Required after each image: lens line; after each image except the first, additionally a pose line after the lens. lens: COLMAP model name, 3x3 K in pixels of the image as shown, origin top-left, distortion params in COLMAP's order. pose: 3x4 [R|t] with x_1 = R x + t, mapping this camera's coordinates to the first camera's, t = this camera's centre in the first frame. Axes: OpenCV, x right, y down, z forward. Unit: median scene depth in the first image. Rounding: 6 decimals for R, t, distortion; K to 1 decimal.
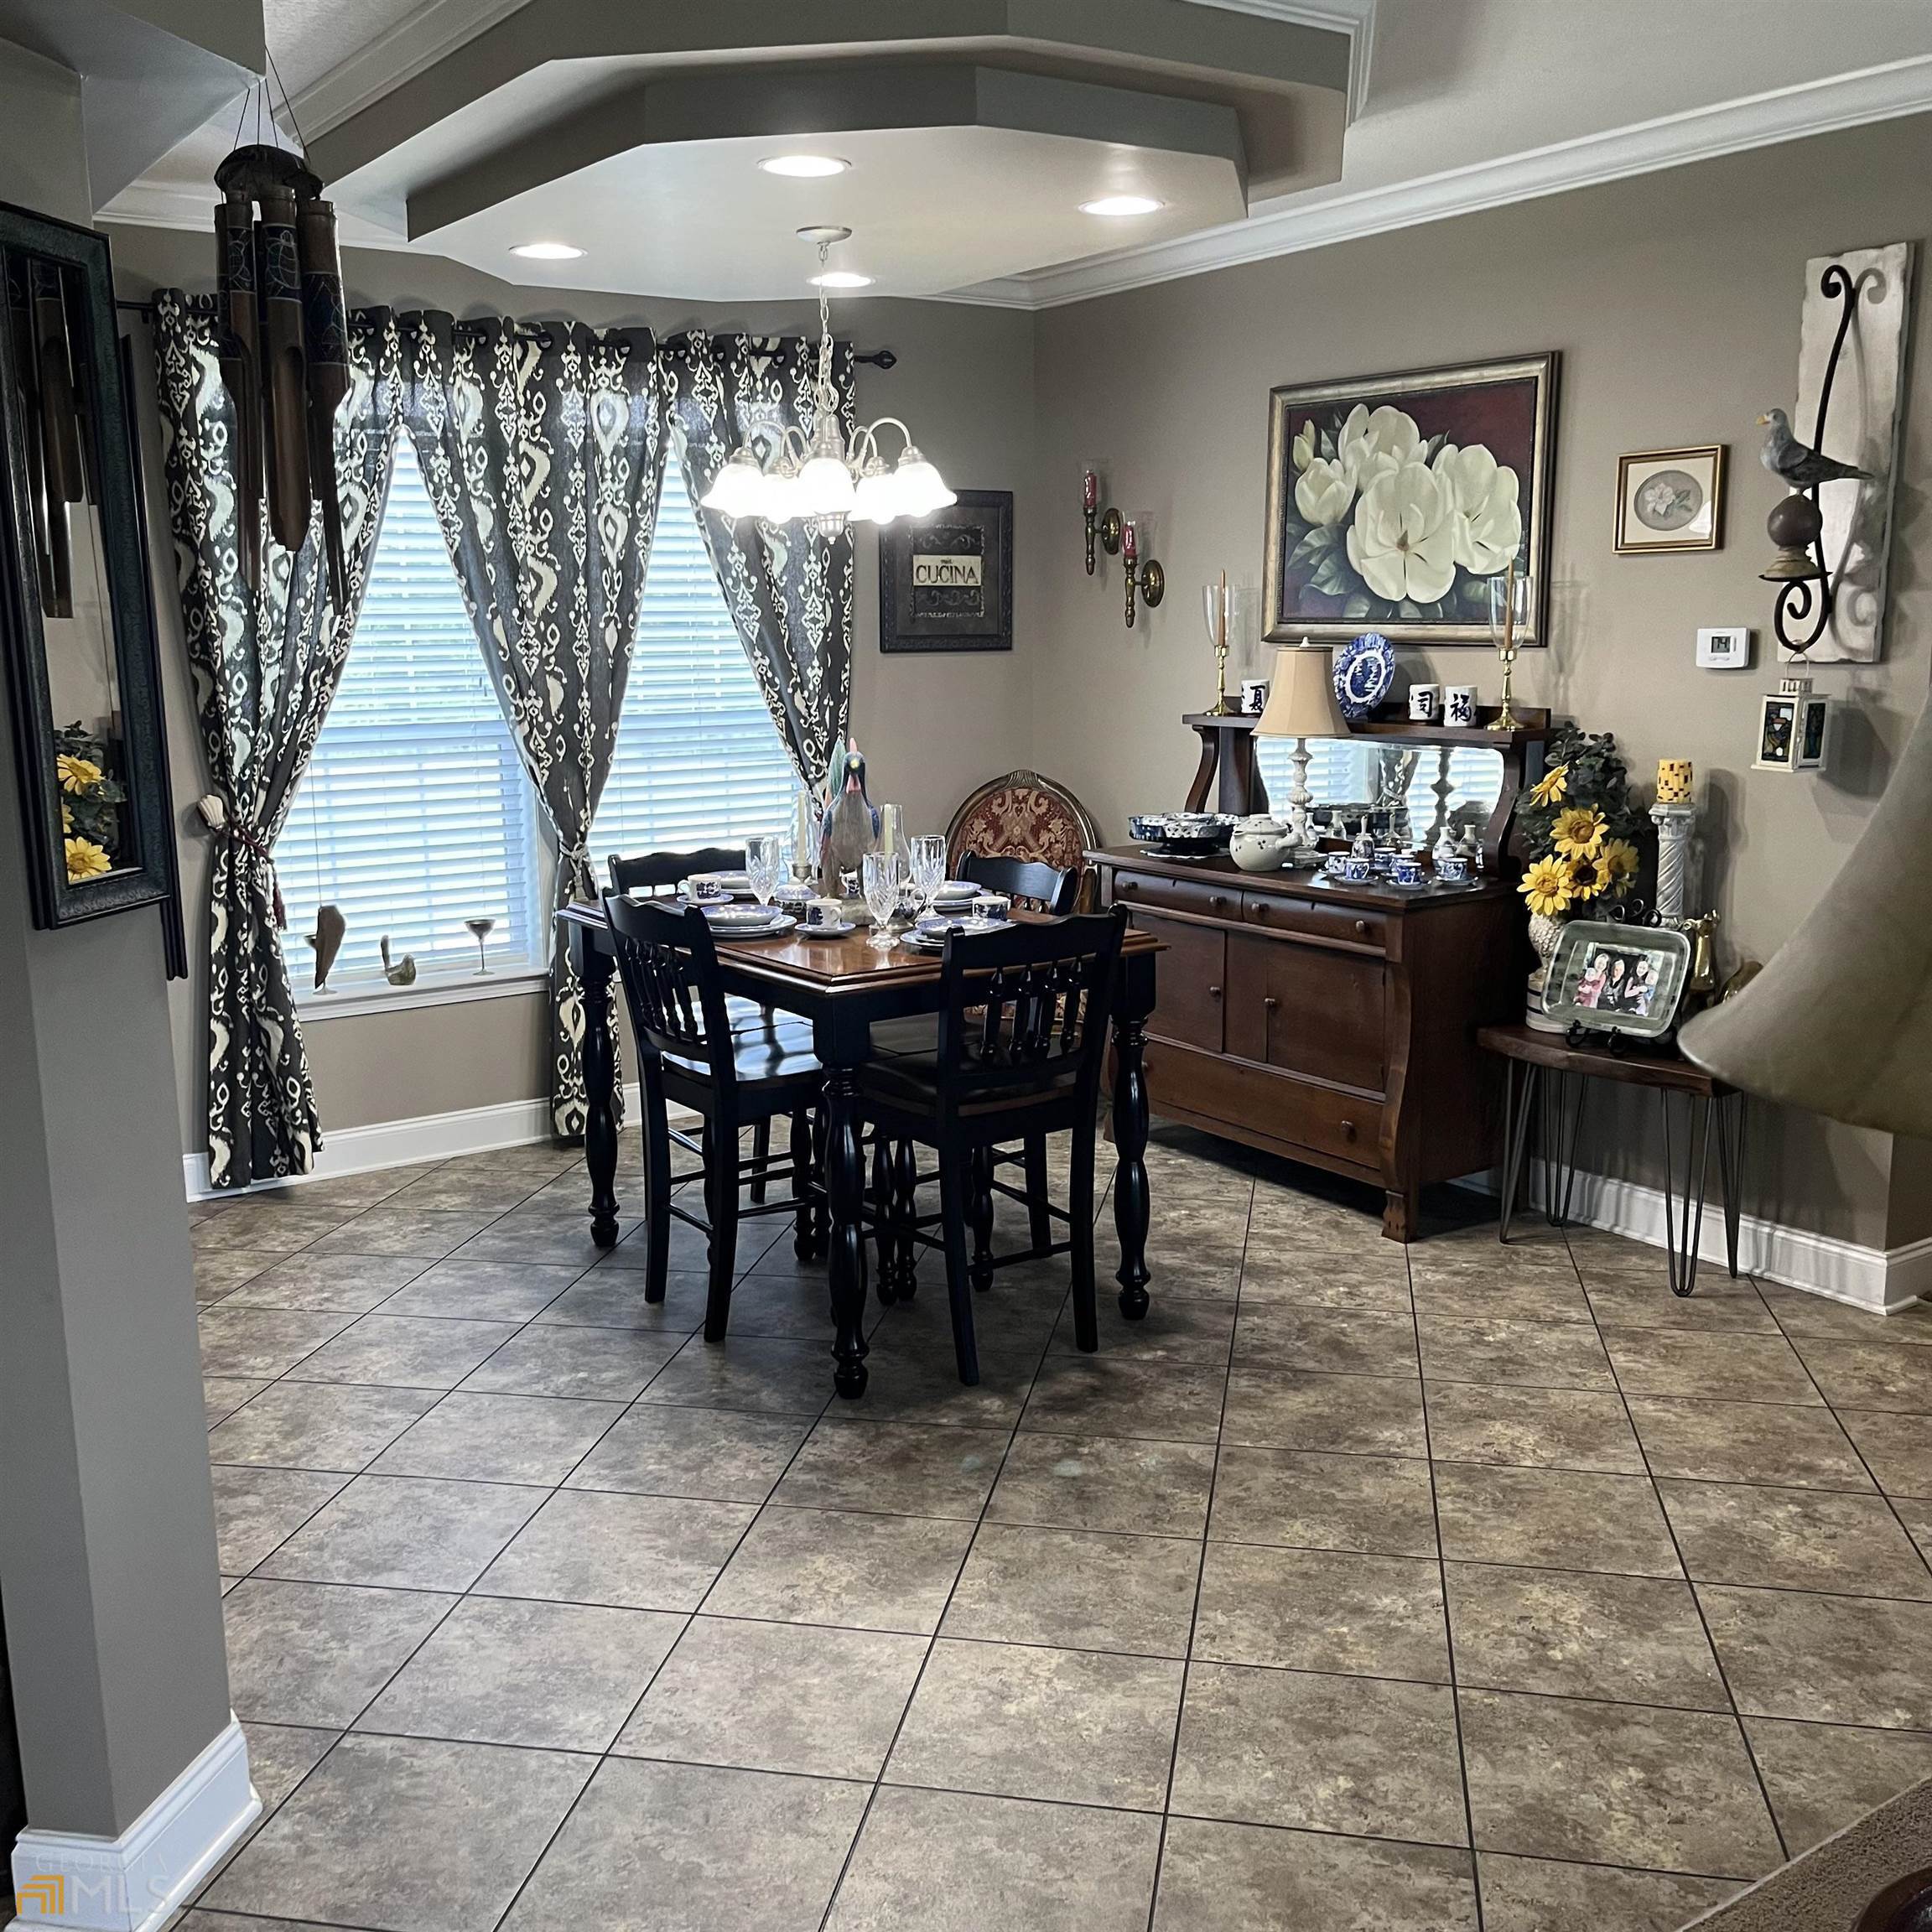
lens RADIAL K [[1960.1, 0, 955.0], [0, 1960.1, 984.9], [0, 0, 1]] dist [0.028620, 0.000000]
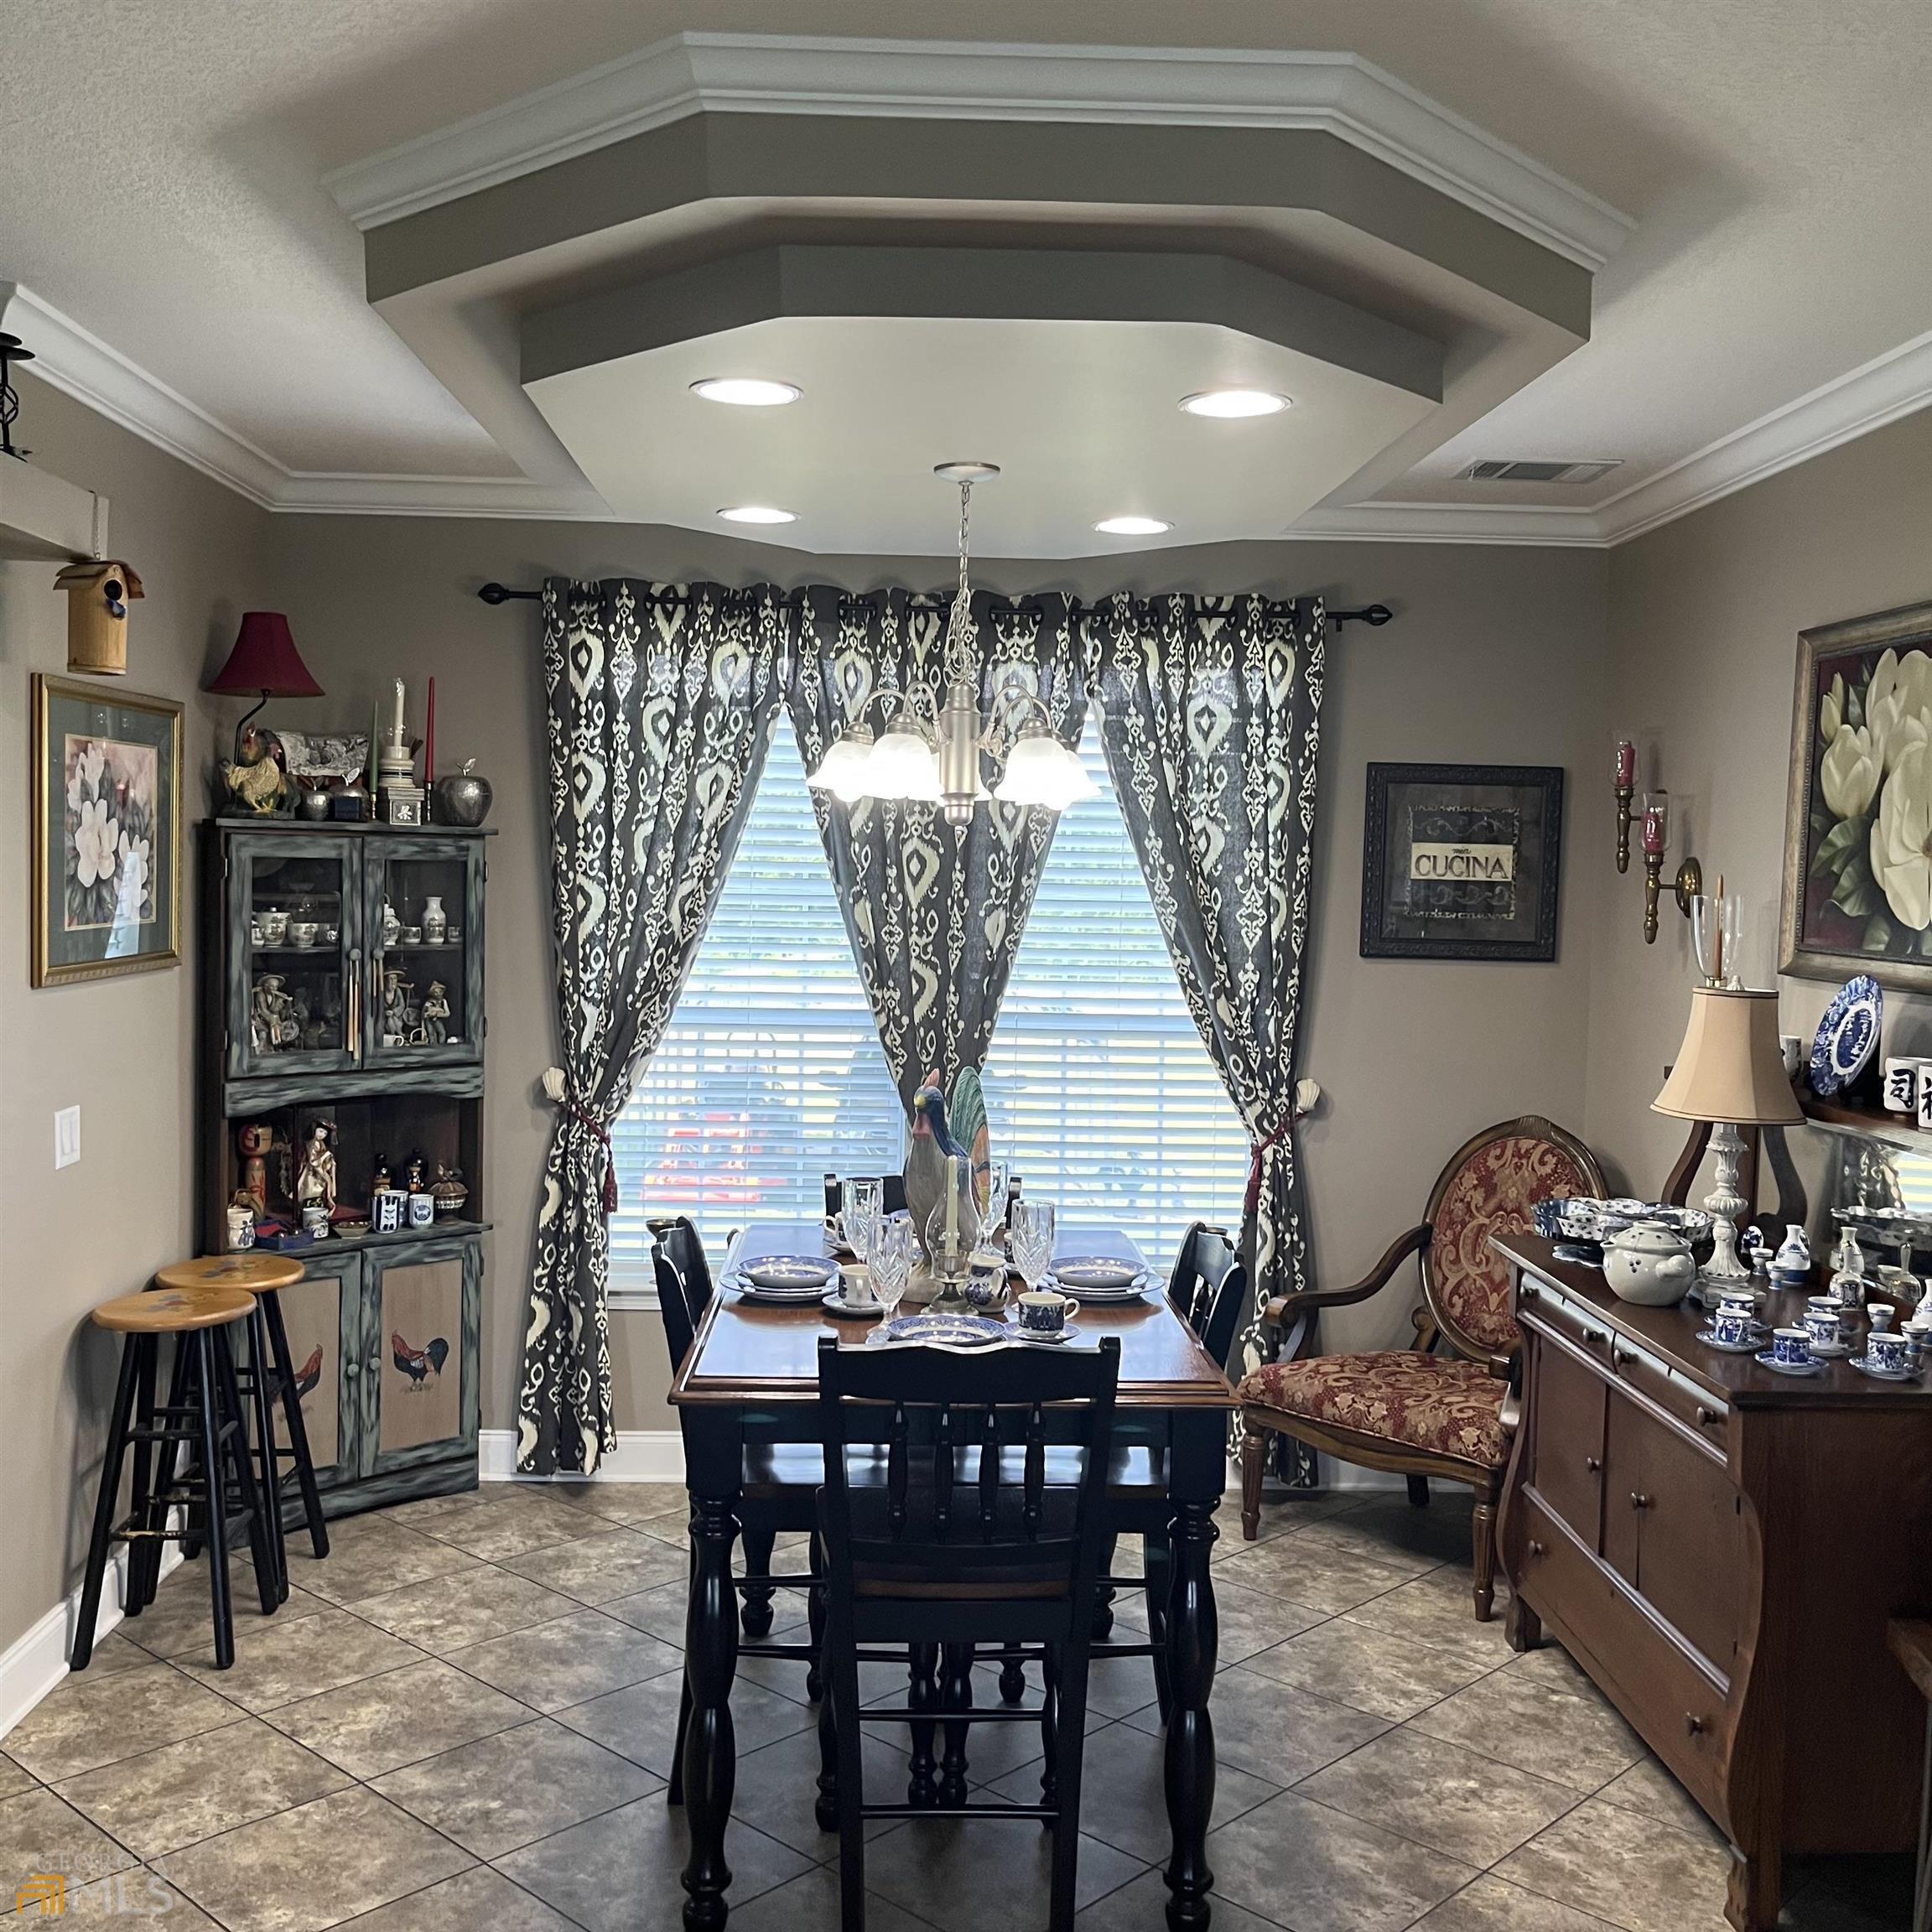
lens RADIAL K [[1960.1, 0, 949.4], [0, 1960.1, 951.4], [0, 0, 1]] dist [0.028620, 0.000000]
pose [[0.842301, 0.052841, -0.536411, 0.319773], [-0.131463, 0.985269, -0.109374, -0.073137], [0.522729, 0.162644, 0.836840, 0.271267]]
